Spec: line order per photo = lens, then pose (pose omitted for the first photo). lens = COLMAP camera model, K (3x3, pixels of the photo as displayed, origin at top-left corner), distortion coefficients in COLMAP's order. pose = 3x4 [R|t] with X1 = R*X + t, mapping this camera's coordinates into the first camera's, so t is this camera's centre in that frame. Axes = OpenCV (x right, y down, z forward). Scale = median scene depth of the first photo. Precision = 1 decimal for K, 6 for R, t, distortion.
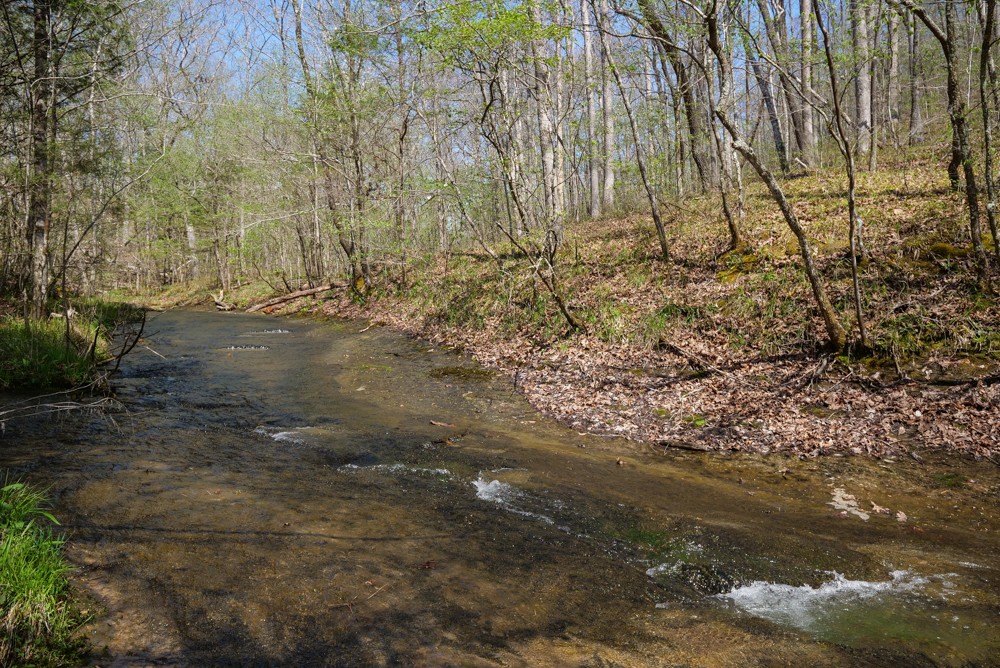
lens RADIAL K [[744.5, 0, 499.2], [0, 744.5, 336.0], [0, 0, 1]] dist [-0.000327, 0.002802]
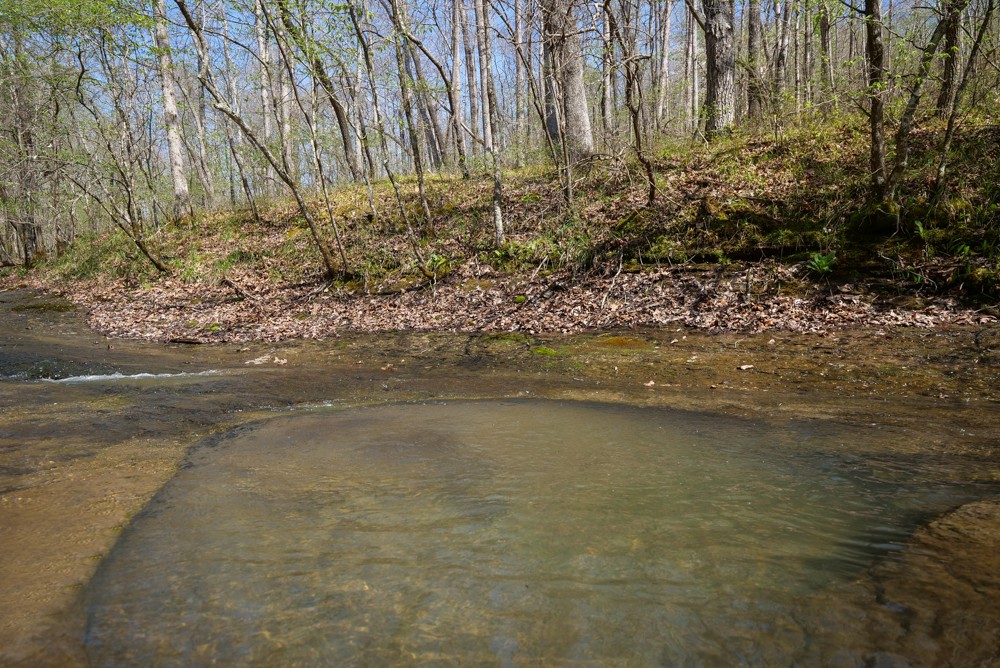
lens RADIAL K [[650.1, 0, 500.0], [0, 650.1, 334.0], [0, 0, 1]] dist [0.027095, -0.058792]
pose [[0.936874, -0.002818, 0.349656, 0.243525], [0.005797, 0.999955, -0.007473, 0.099461], [-0.349619, 0.009028, 0.936848, -0.156444]]
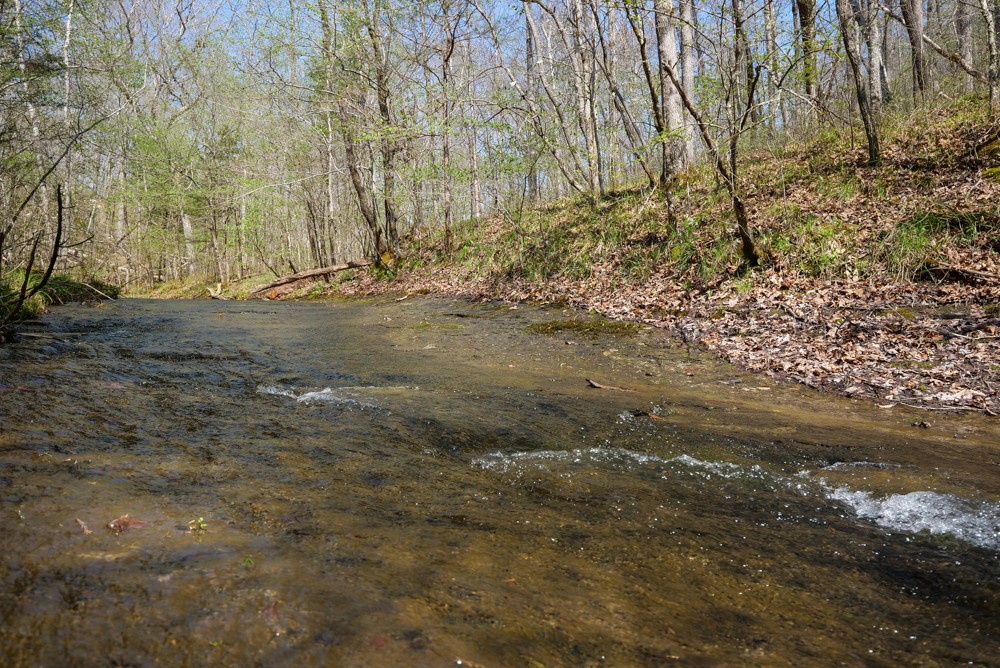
lens RADIAL K [[782.9, 0, 500.0], [0, 782.9, 334.0], [0, 0, 1]] dist [-0.007382, -0.002686]
pose [[0.999883, 0.000403, -0.015299, -0.108339], [-0.000716, 0.999790, -0.020463, 0.067776], [0.015288, 0.020472, 0.999674, 0.328507]]
